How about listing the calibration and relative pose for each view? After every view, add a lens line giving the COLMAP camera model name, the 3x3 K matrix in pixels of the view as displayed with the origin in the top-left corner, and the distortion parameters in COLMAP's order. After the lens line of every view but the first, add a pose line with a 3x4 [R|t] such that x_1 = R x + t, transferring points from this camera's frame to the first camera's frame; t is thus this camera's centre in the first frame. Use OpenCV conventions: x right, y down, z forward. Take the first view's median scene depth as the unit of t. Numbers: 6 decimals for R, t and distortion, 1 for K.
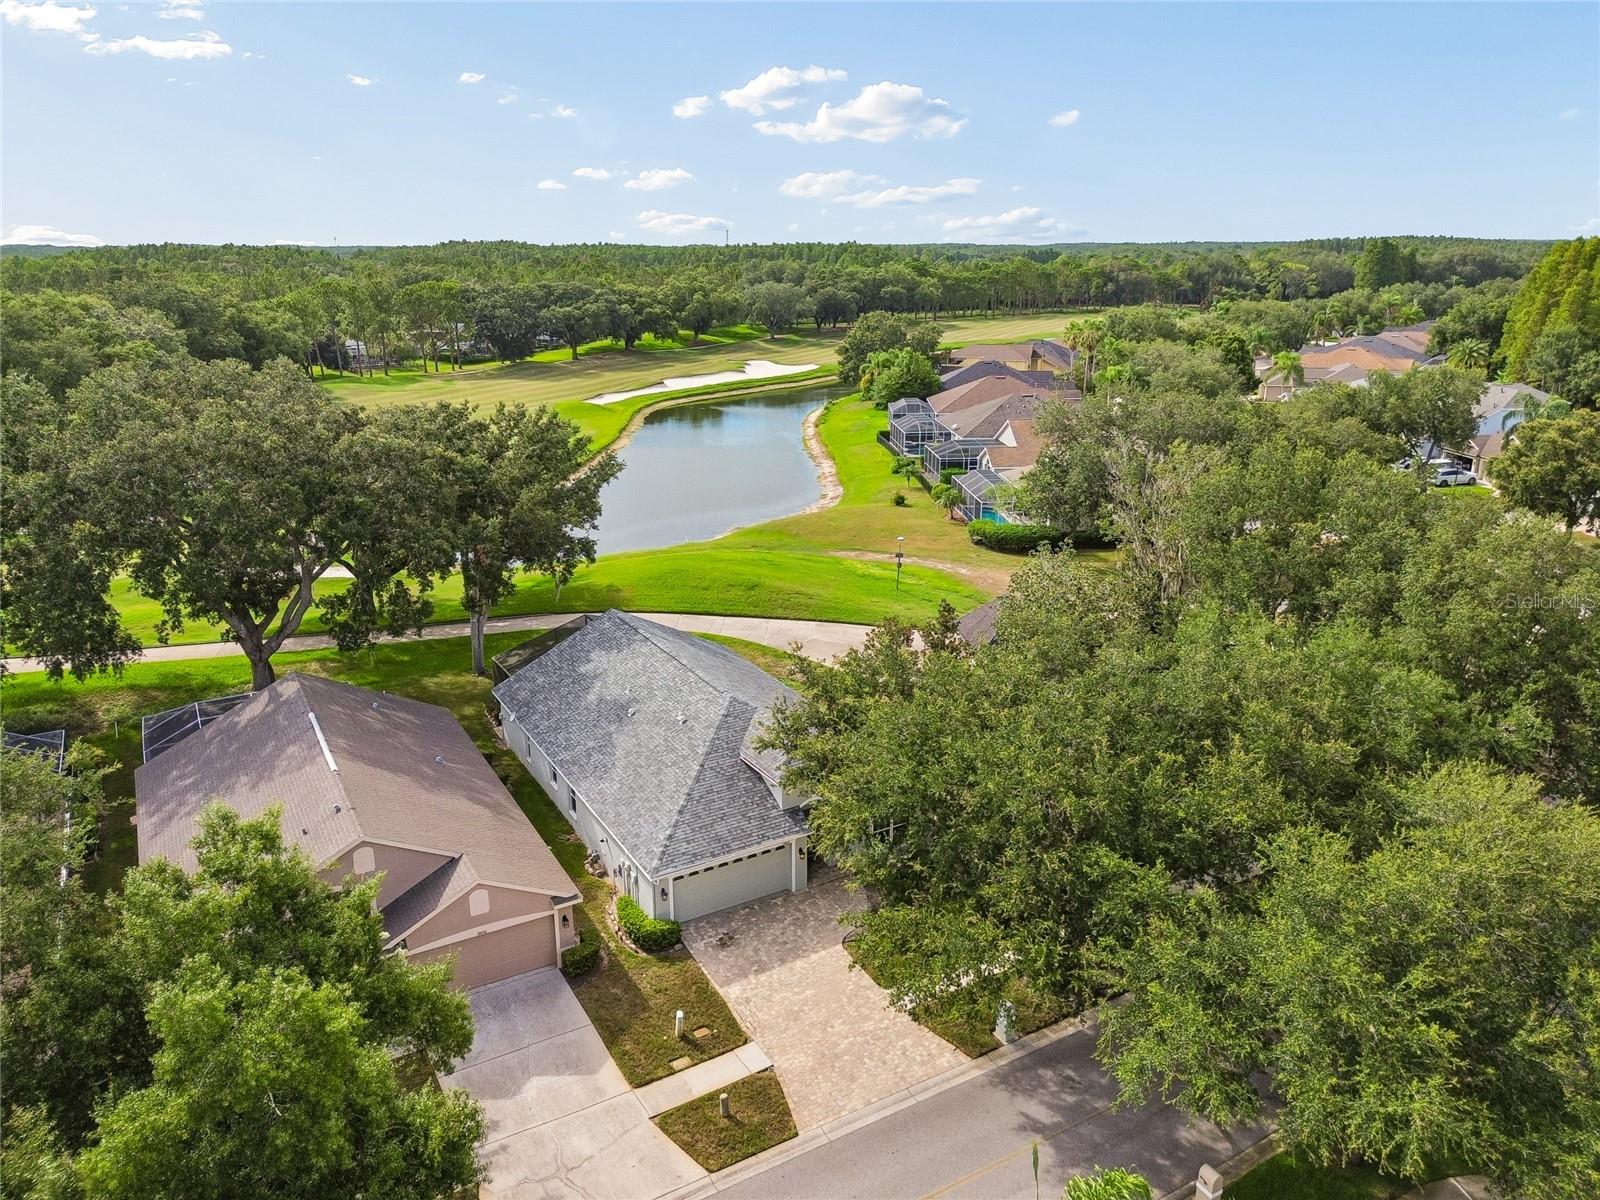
lens RADIAL K [[1149.6, 0, 800.0], [0, 1149.6, 600.0], [0, 0, 1]] dist [0.049154, -0.002212]
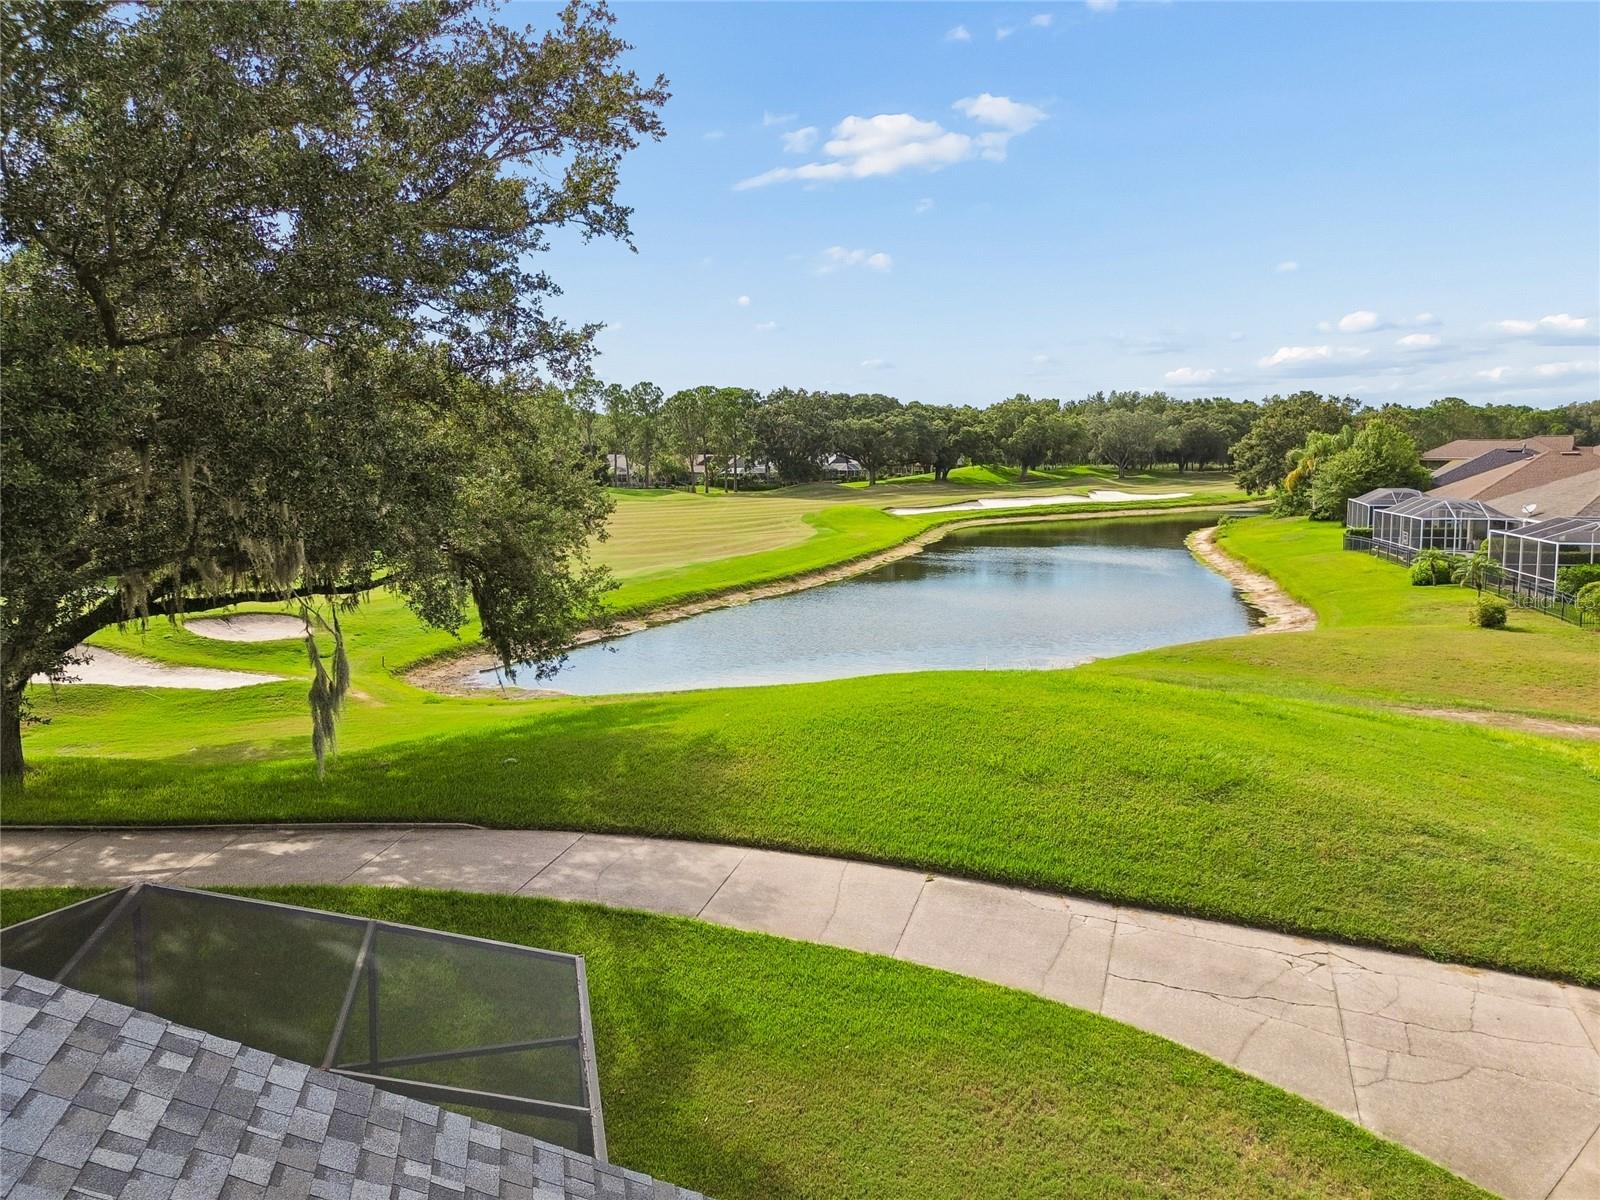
lens RADIAL K [[1149.6, 0, 800.0], [0, 1149.6, 600.0], [0, 0, 1]] dist [0.049154, -0.002212]
pose [[0.961543, 0.042402, -0.271361, -0.022220], [-0.086235, 0.984657, -0.151707, -0.001790], [0.260765, 0.169273, 0.950446, 0.251911]]
